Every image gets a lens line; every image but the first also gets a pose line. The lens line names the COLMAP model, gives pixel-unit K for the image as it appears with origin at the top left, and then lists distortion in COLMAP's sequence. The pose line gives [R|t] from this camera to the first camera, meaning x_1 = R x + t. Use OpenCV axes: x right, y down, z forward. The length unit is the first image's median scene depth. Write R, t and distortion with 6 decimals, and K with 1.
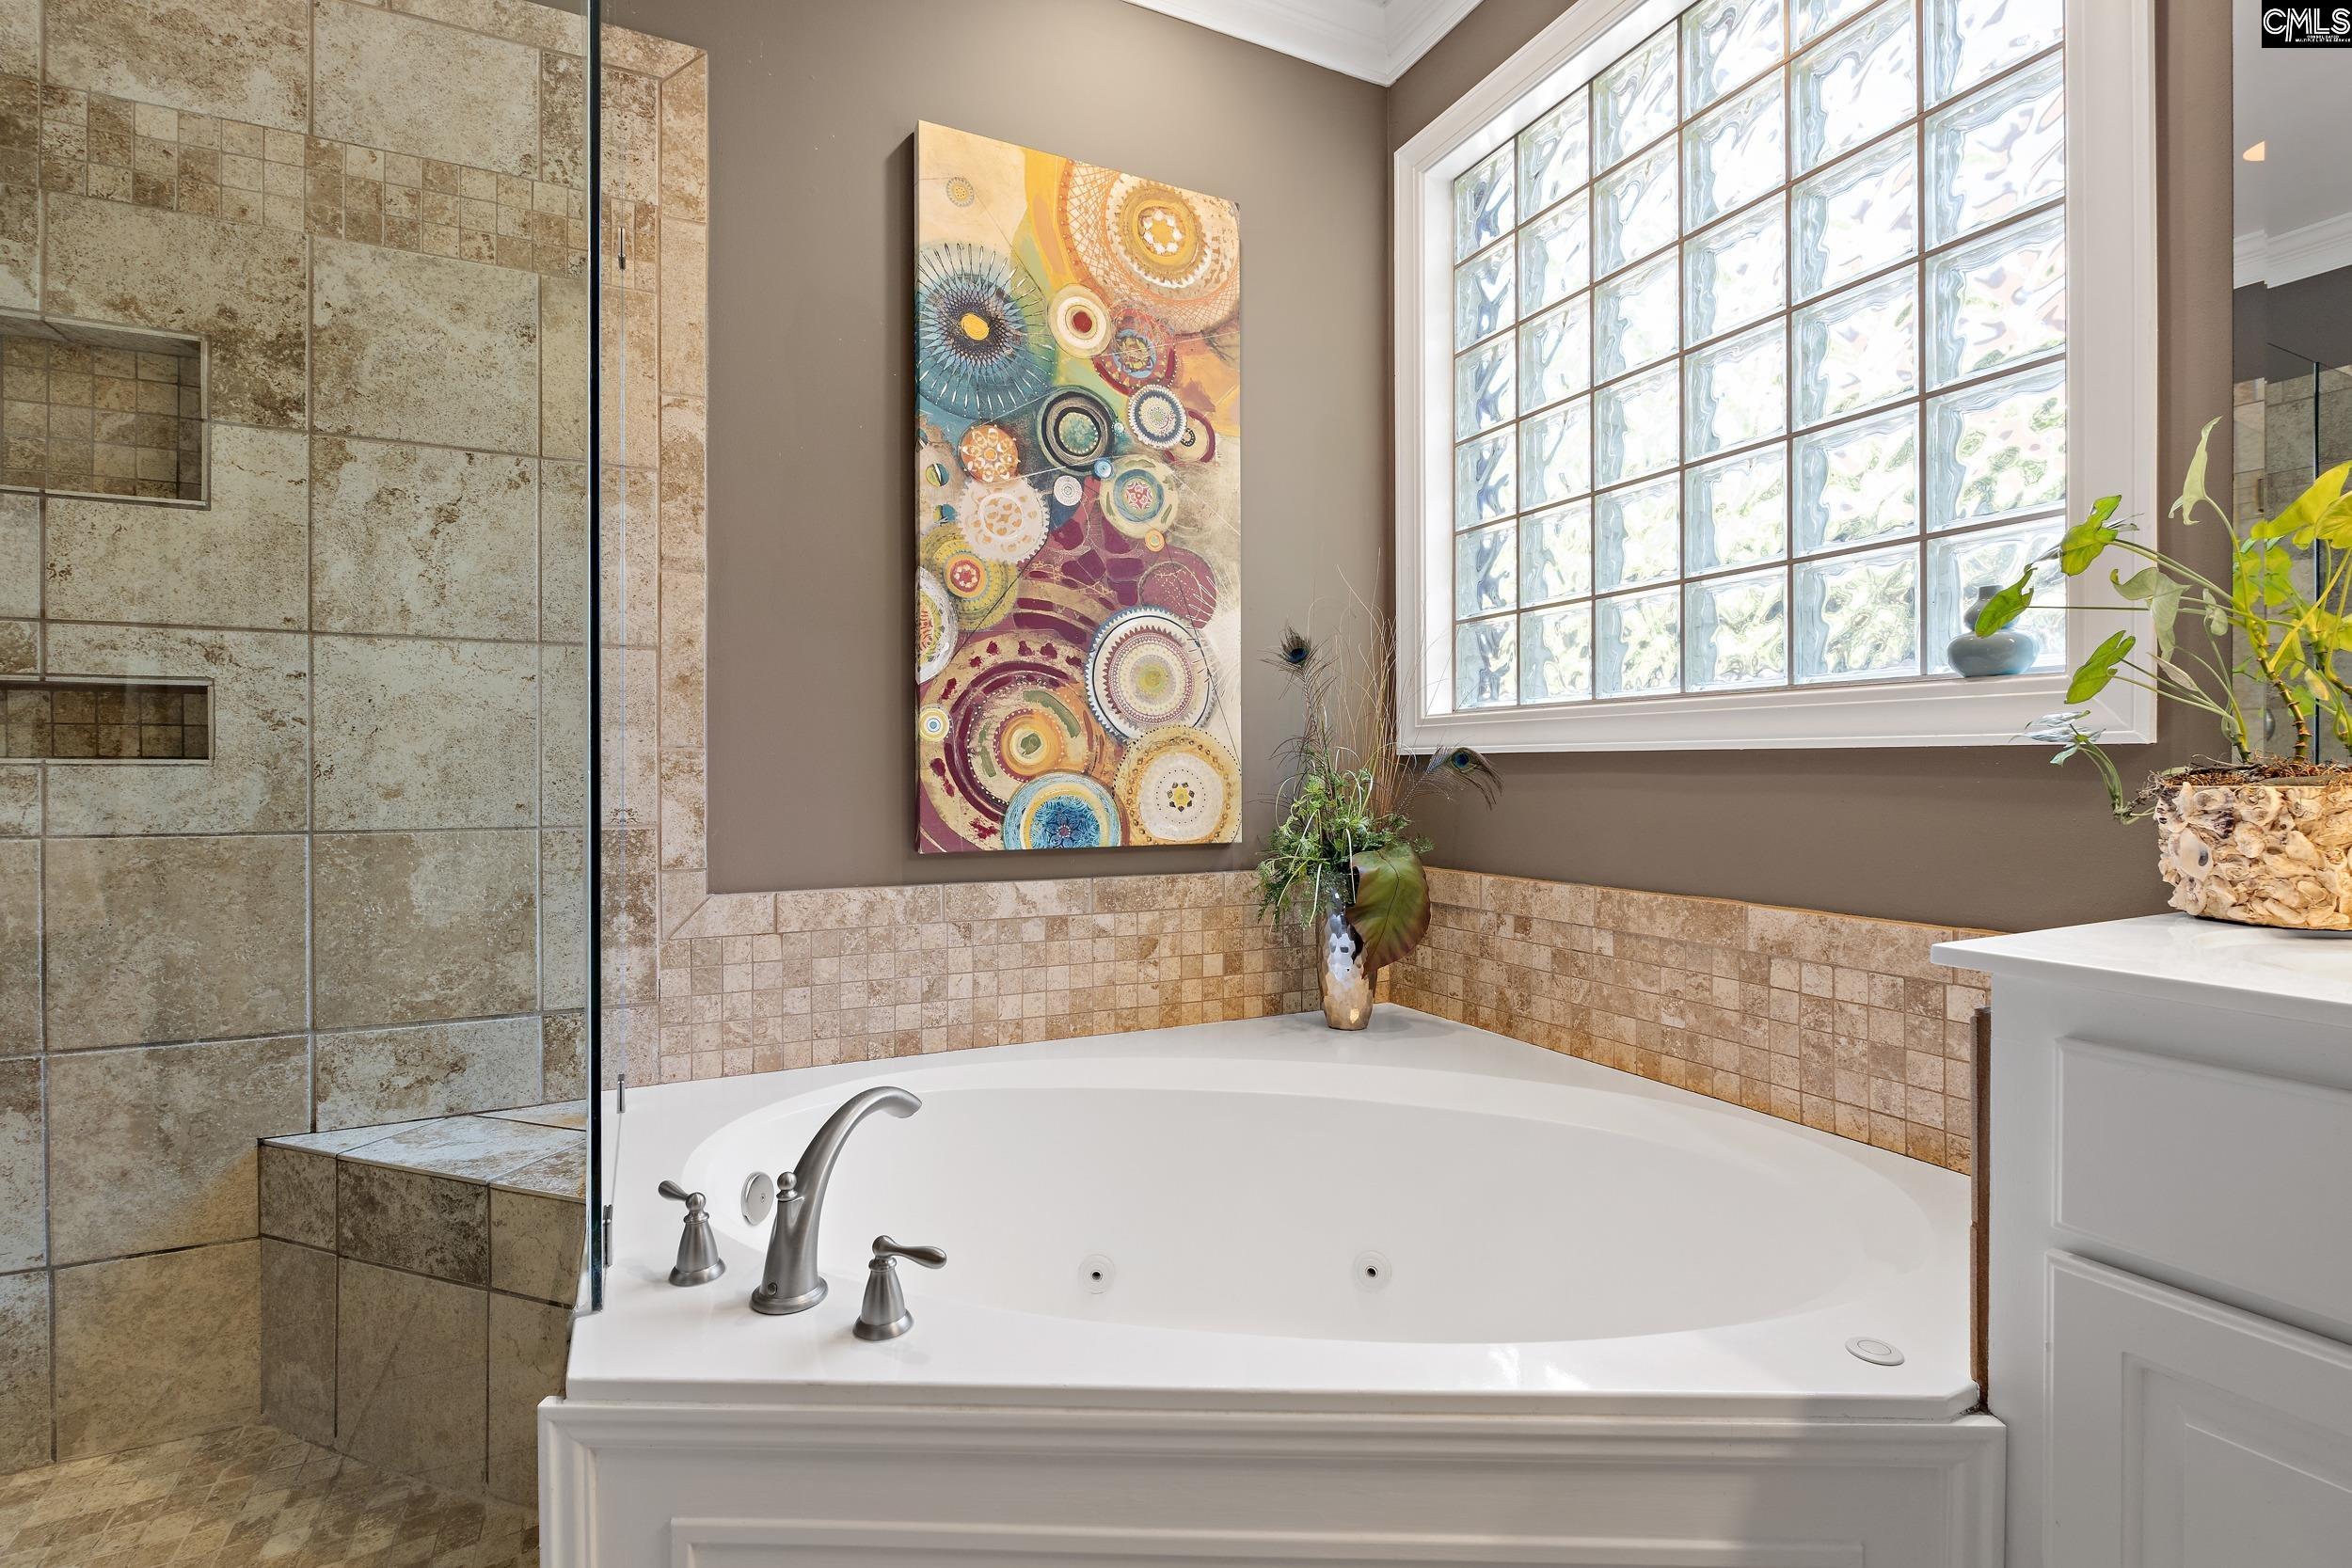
lens RADIAL K [[1076.1, 0, 1167.3], [0, 1076.1, 777.9], [0, 0, 1]] dist [-0.010978, 0.000823]
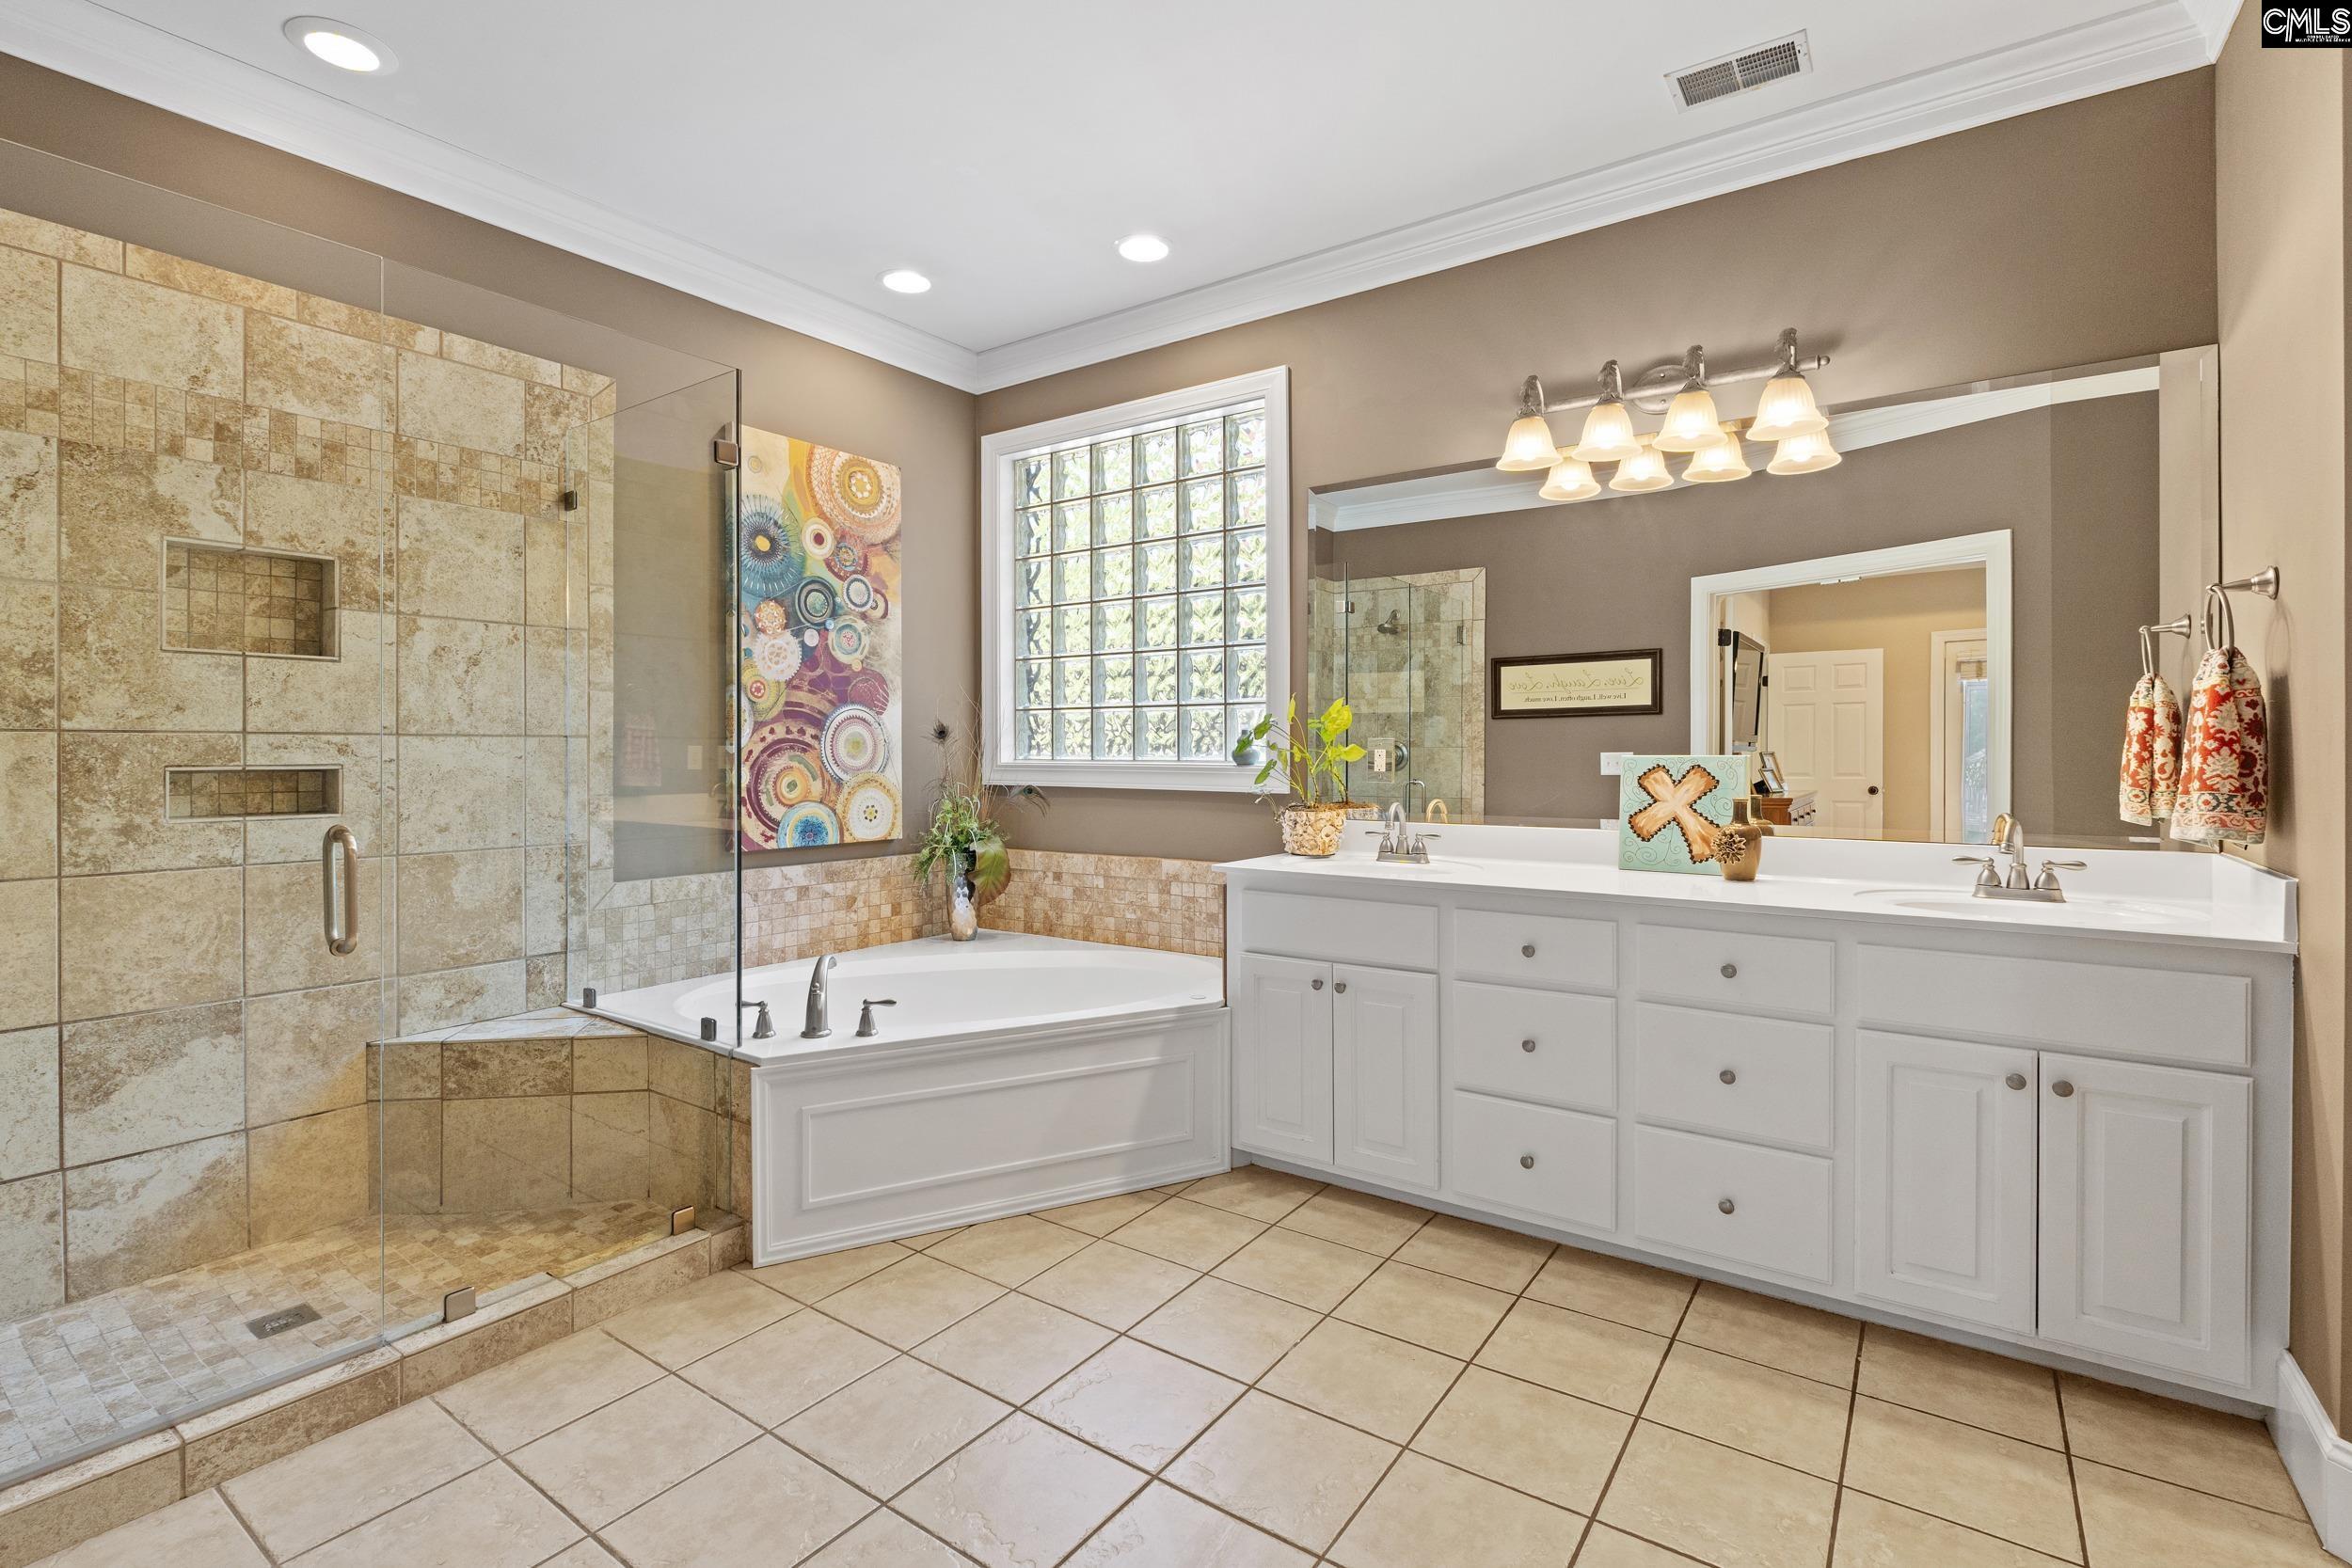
lens RADIAL K [[1076.1, 0, 1167.3], [0, 1076.1, 777.9], [0, 0, 1]] dist [-0.010978, 0.000823]
pose [[0.877828, -0.010632, 0.478859, -0.523410], [0.002633, 0.999846, 0.017374, -0.090231], [-0.478970, -0.013990, 0.877720, -0.976090]]
